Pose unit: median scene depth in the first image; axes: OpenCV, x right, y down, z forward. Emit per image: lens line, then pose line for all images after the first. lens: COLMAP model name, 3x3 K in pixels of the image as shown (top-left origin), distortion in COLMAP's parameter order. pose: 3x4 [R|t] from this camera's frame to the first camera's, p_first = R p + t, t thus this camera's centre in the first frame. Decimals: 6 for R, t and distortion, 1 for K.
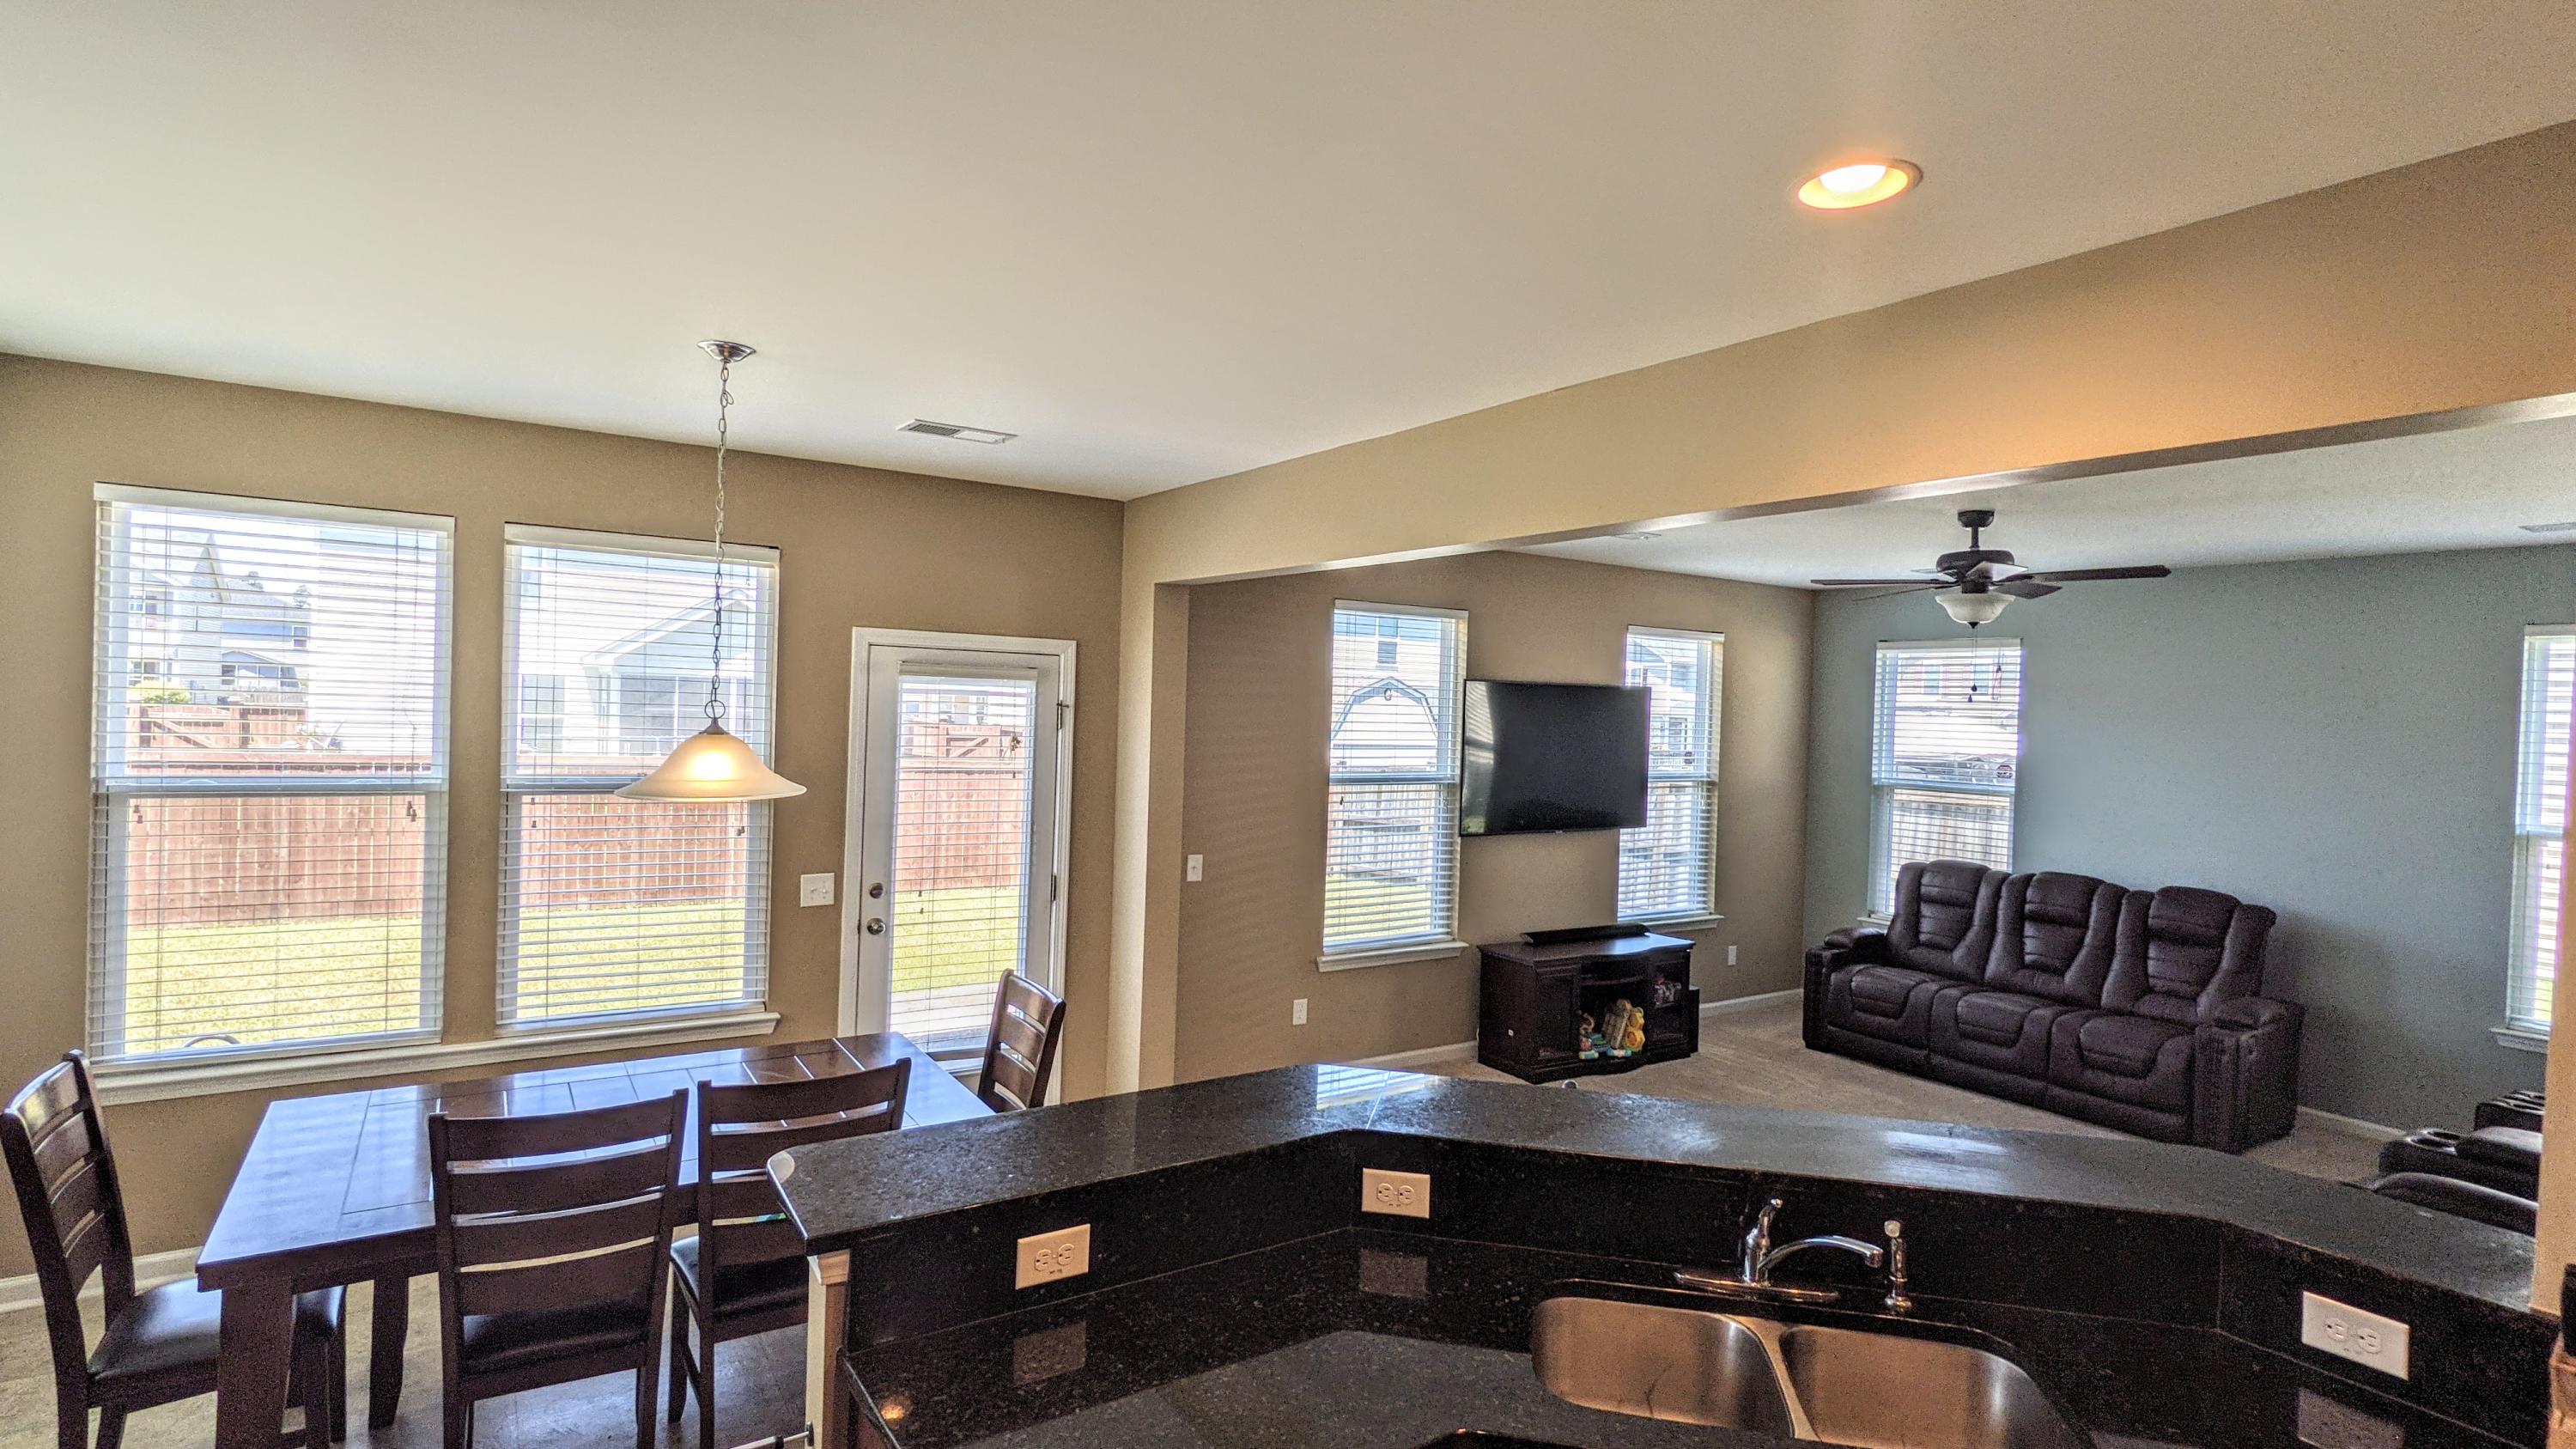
lens RADIAL K [[1245.7, 0, 1292.3], [0, 1245.7, 716.4], [0, 0, 1]] dist [-0.000020, -0.000448]
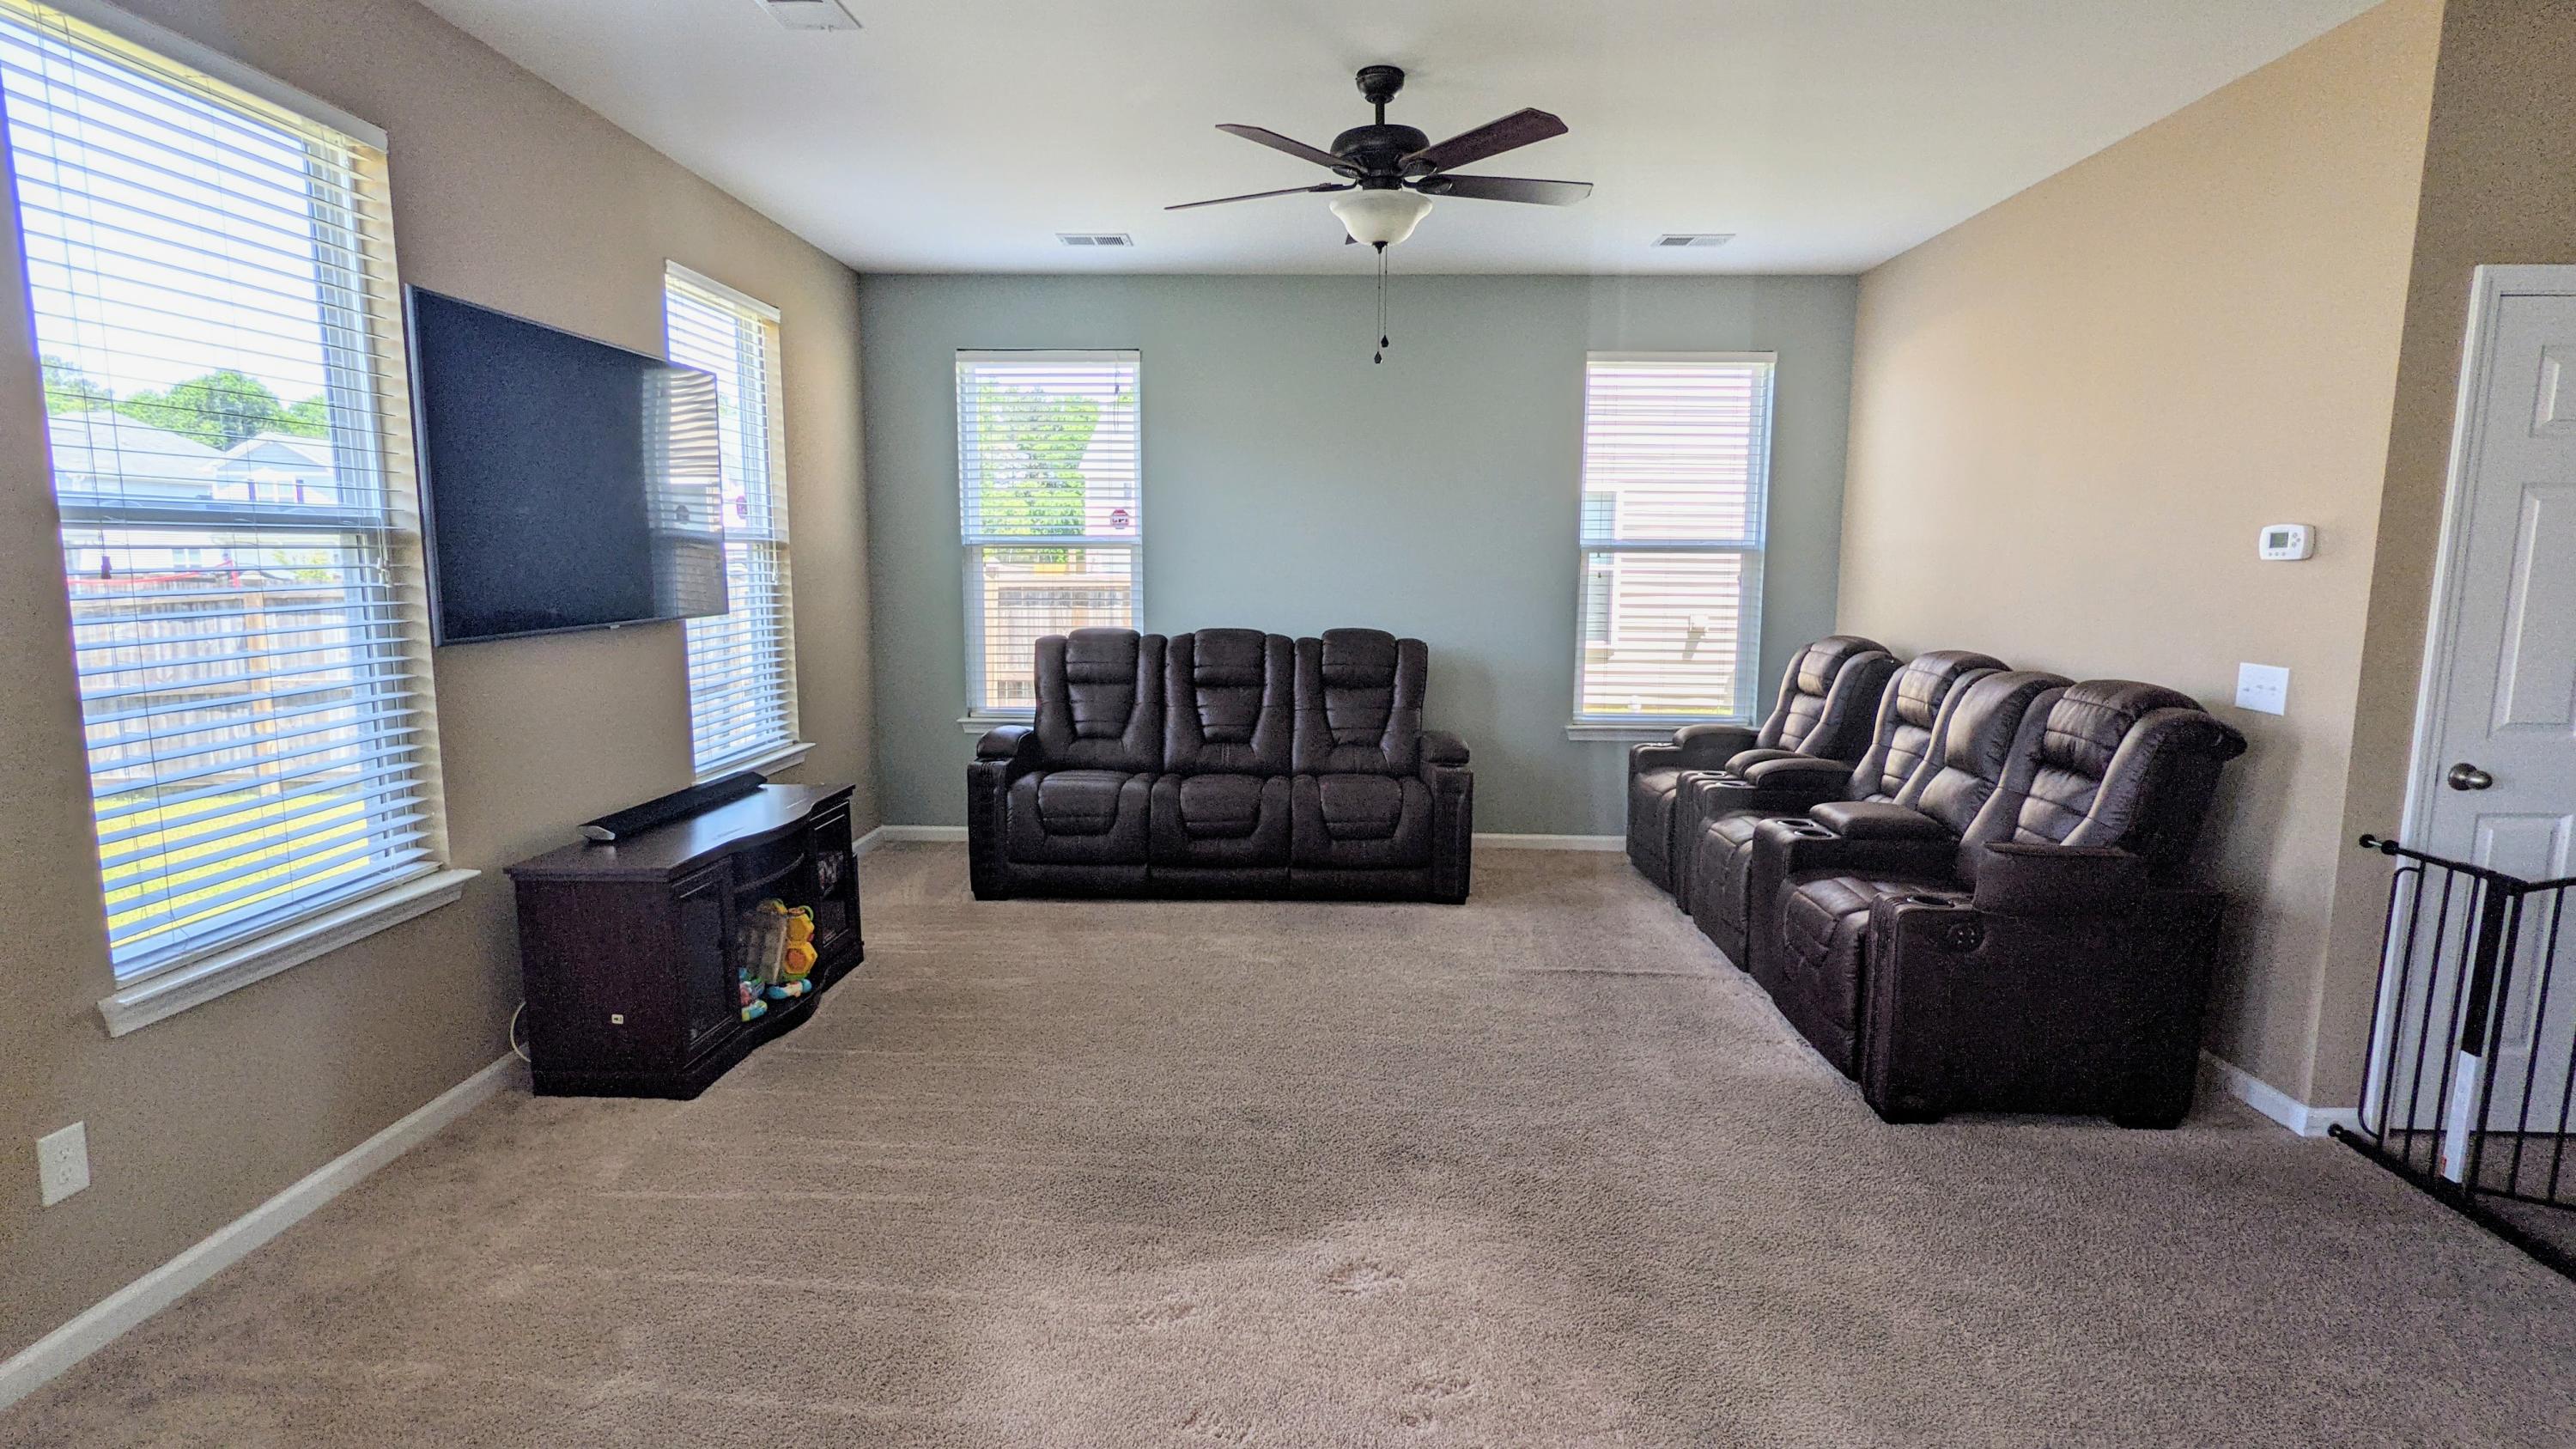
lens RADIAL K [[1245.7, 0, 1286.6], [0, 1245.7, 720.5], [0, 0, 1]] dist [-0.000020, -0.000448]
pose [[0.571148, -0.136277, 0.809456, -0.060730], [0.020771, 0.988206, 0.151715, 0.060067], [-0.820584, -0.069839, 0.567243, 0.478850]]
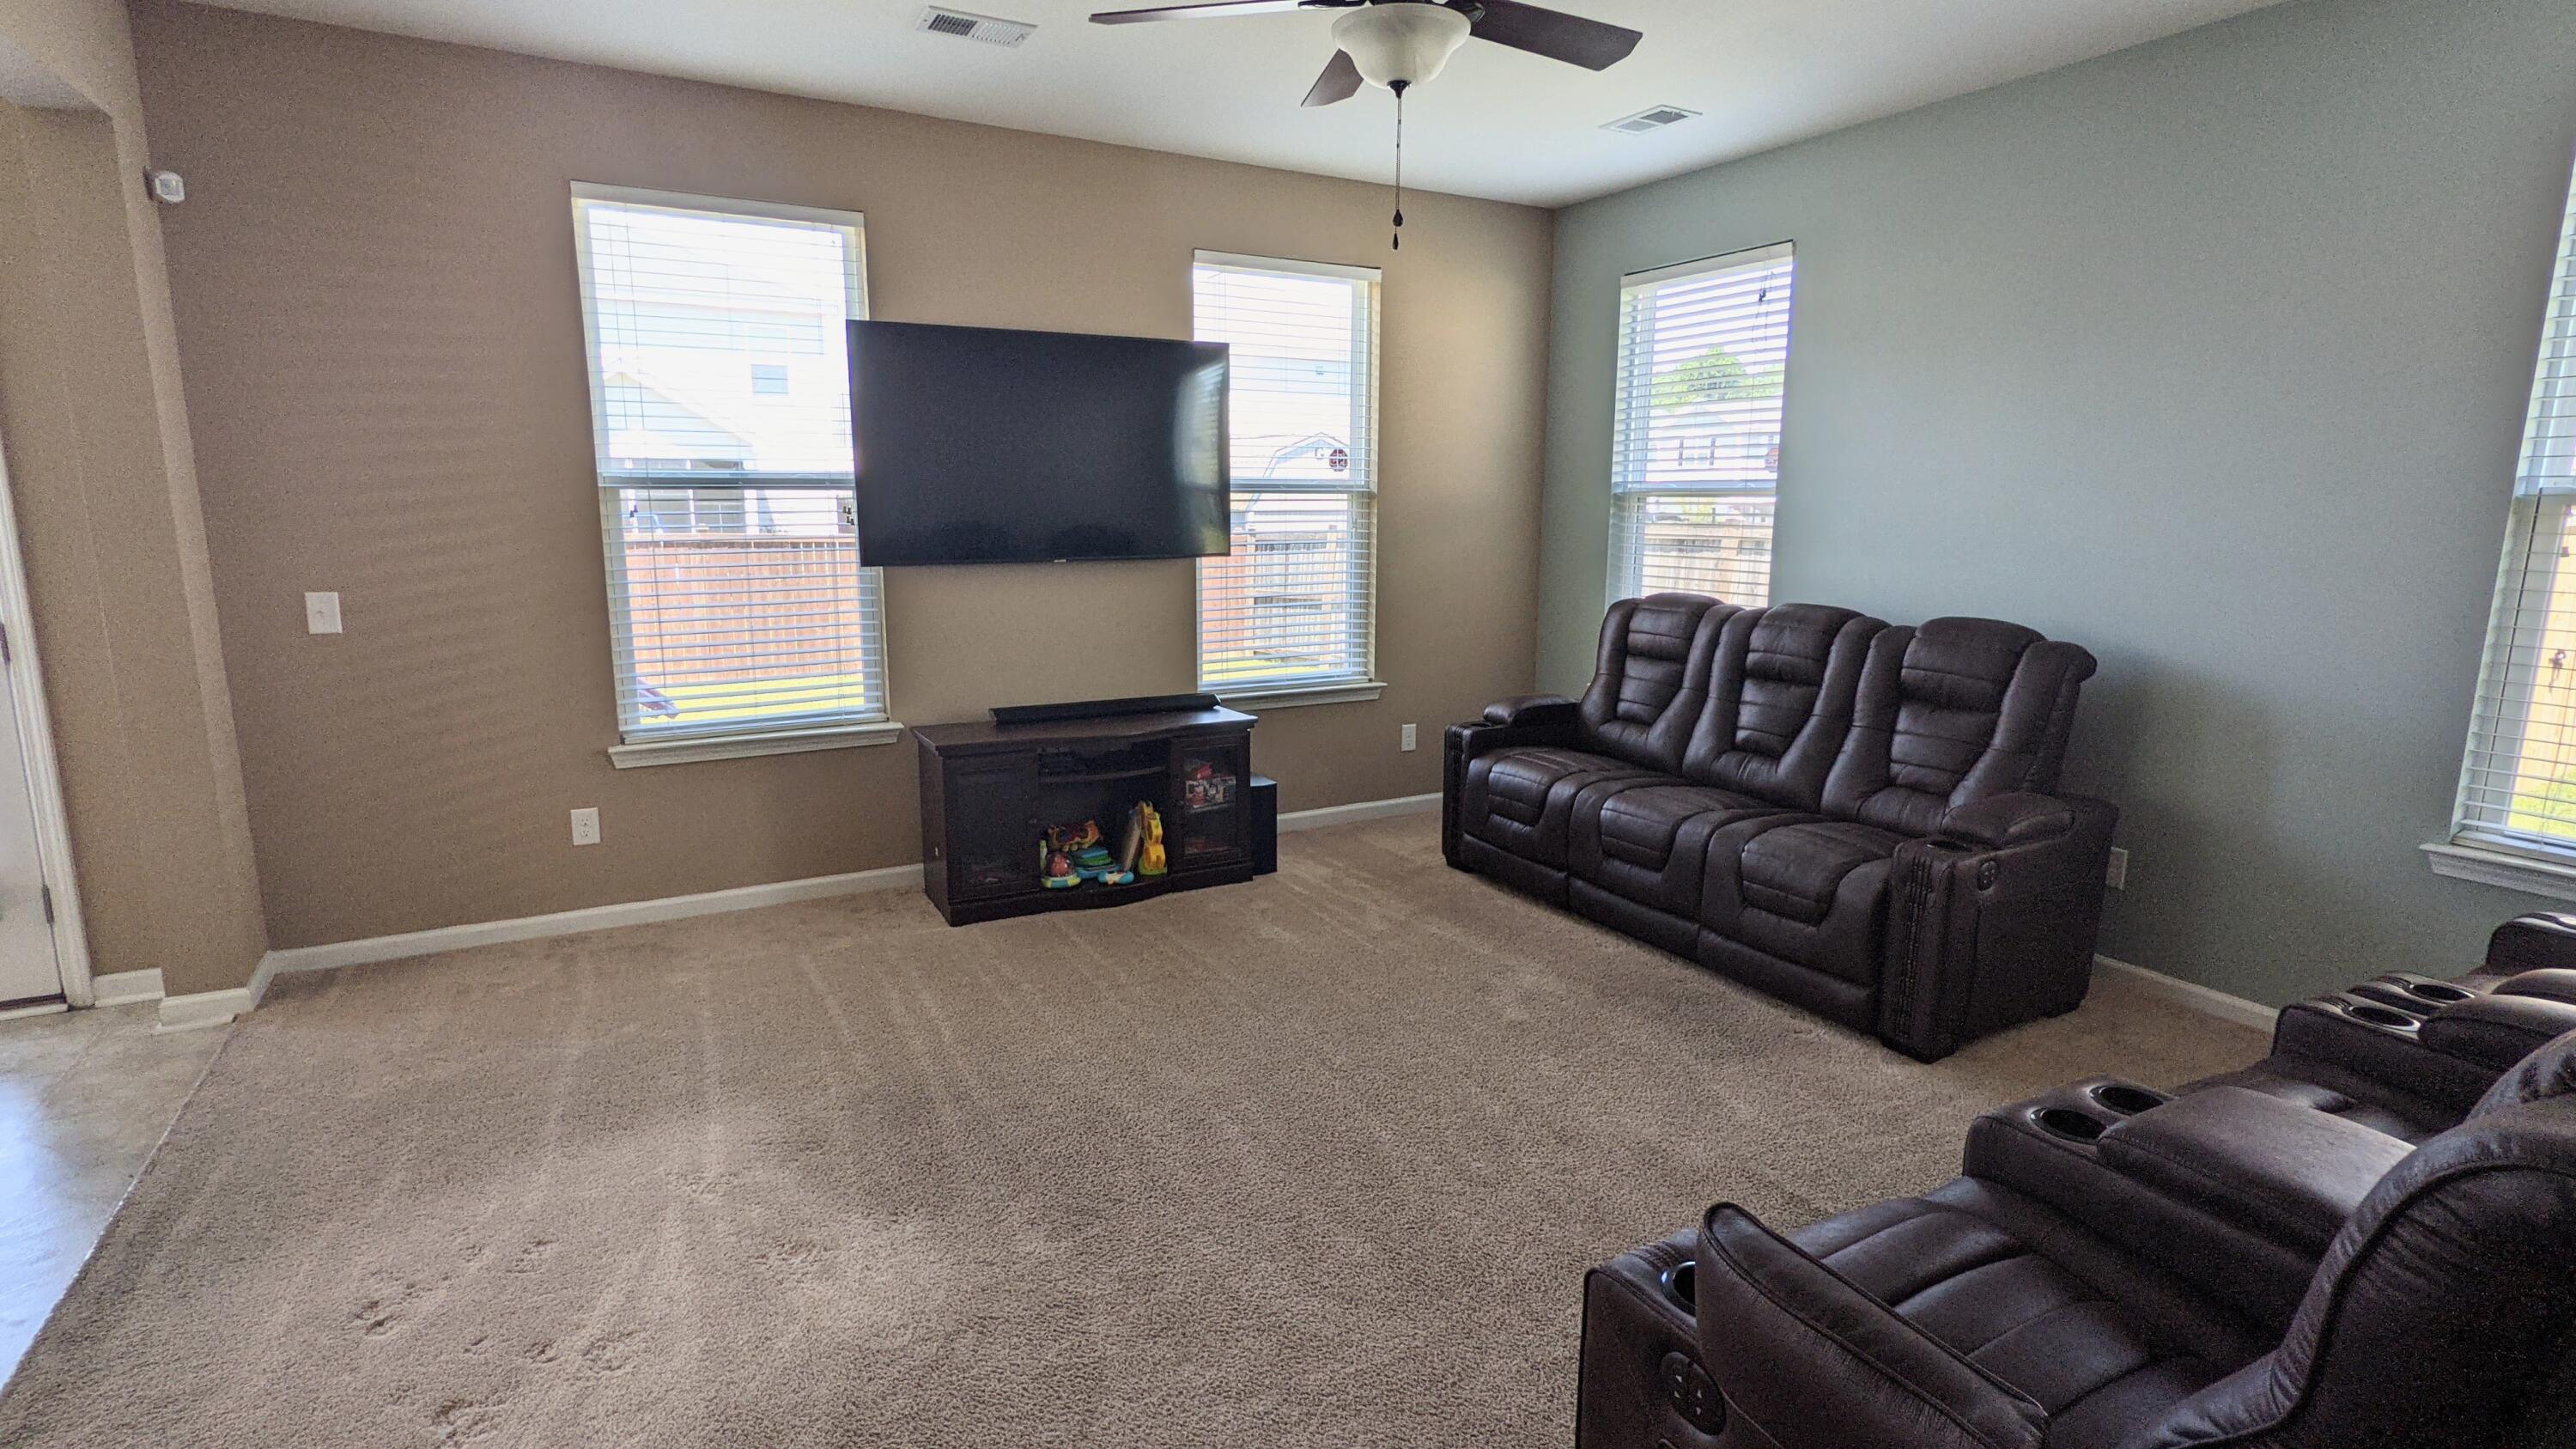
lens RADIAL K [[1245.7, 0, 1292.9], [0, 1245.7, 722.6], [0, 0, 1]] dist [-0.000020, -0.000448]
pose [[0.997209, -0.014020, -0.073333, 0.405213], [0.026211, 0.985432, 0.168036, 0.071859], [0.069909, -0.169489, 0.983049, 0.341730]]
